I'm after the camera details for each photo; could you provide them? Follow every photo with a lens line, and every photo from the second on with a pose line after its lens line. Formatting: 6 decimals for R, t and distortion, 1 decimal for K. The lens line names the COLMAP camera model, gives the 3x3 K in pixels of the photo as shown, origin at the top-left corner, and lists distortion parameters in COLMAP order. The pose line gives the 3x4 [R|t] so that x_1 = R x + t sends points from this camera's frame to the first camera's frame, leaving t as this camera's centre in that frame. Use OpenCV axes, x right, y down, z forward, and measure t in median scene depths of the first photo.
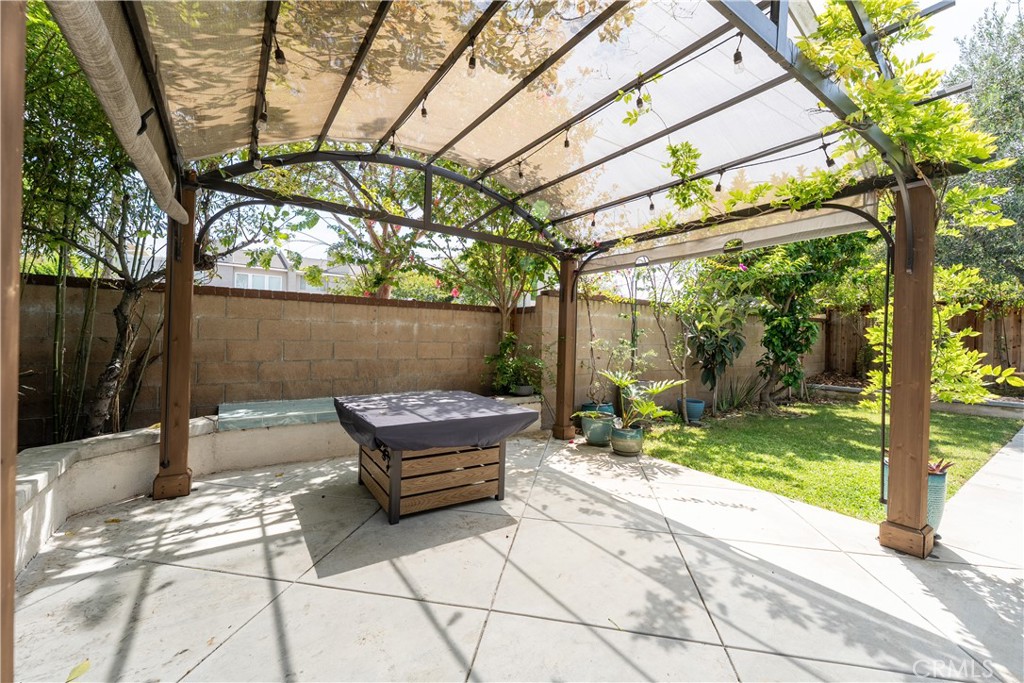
lens RADIAL K [[408.1, 0, 507.7], [0, 408.1, 340.3], [0, 0, 1]] dist [0.000738, -0.000263]
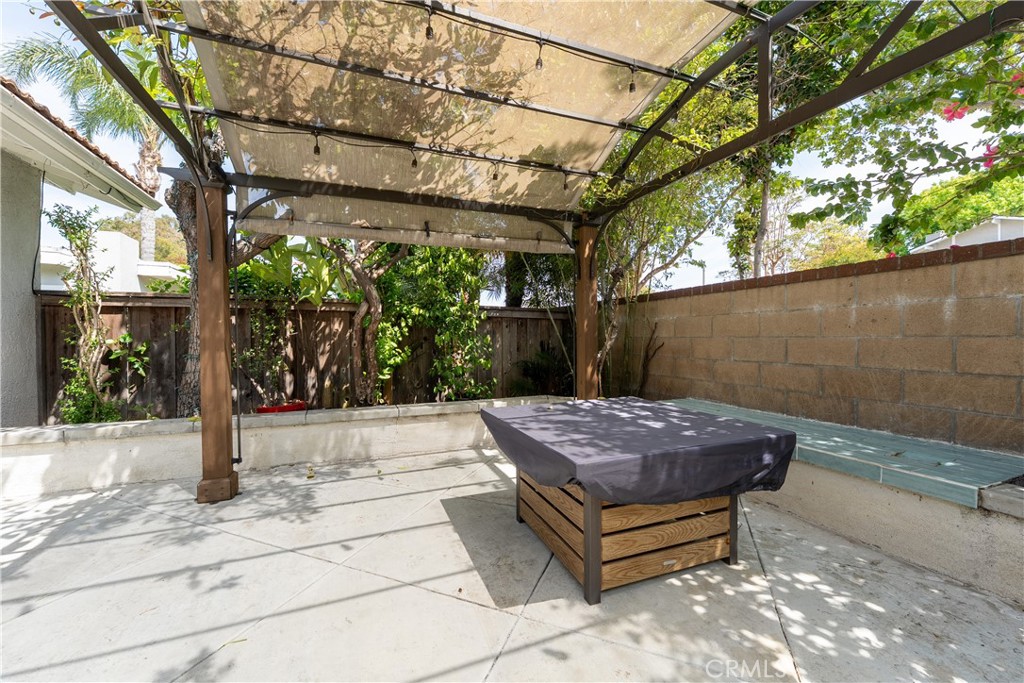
lens RADIAL K [[411.1, 0, 512.0], [0, 411.1, 341.5], [0, 0, 1]] dist [-0.000707, -0.000244]
pose [[-0.219491, -0.010781, -0.975555, 0.491750], [-0.008364, 0.999923, -0.009168, 0.026037], [0.975579, 0.006147, -0.219564, 0.869336]]
